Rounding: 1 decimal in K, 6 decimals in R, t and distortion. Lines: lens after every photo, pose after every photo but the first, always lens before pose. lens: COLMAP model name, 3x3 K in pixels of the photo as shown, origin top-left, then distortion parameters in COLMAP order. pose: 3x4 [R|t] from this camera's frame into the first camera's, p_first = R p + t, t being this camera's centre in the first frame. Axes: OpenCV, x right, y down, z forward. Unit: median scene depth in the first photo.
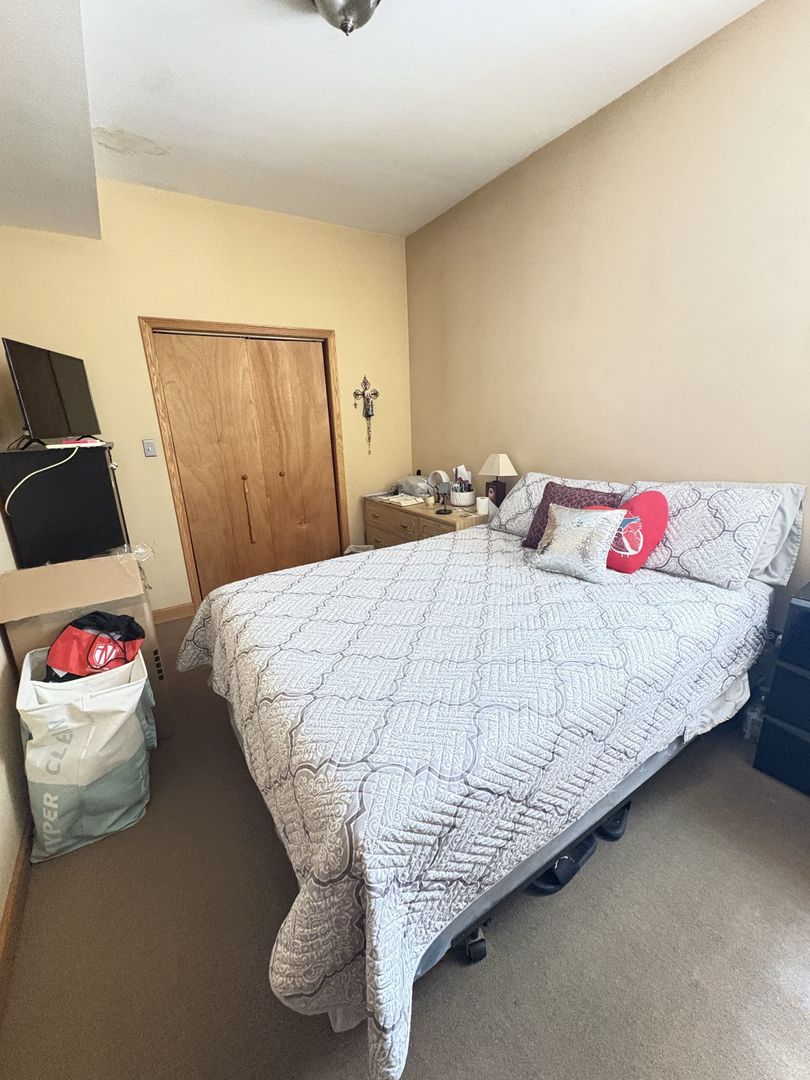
lens RADIAL K [[429.0, 0, 406.3], [0, 429.0, 540.9], [0, 0, 1]] dist [0.000336, 0.000085]
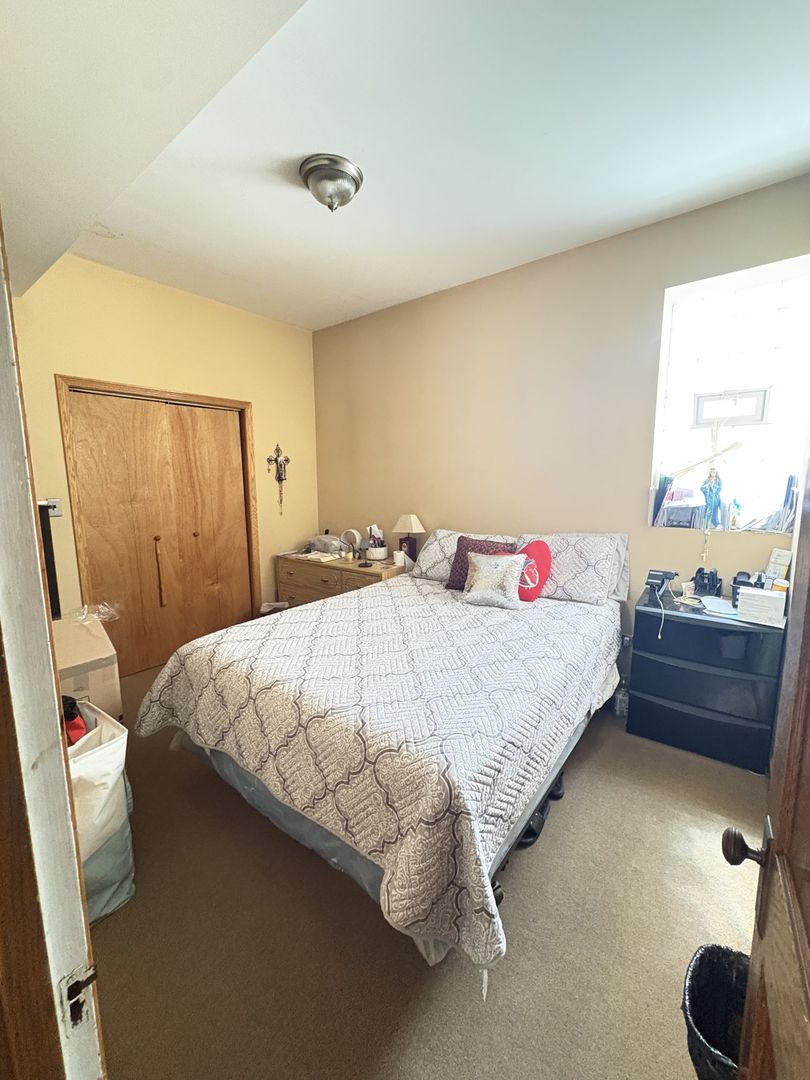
lens RADIAL K [[429.0, 0, 405.8], [0, 429.0, 541.5], [0, 0, 1]] dist [0.000336, 0.000085]
pose [[0.942534, -0.018600, 0.333591, -0.293648], [0.065864, 0.989200, -0.130940, 0.039895], [-0.327553, 0.145387, 0.933580, -0.148402]]
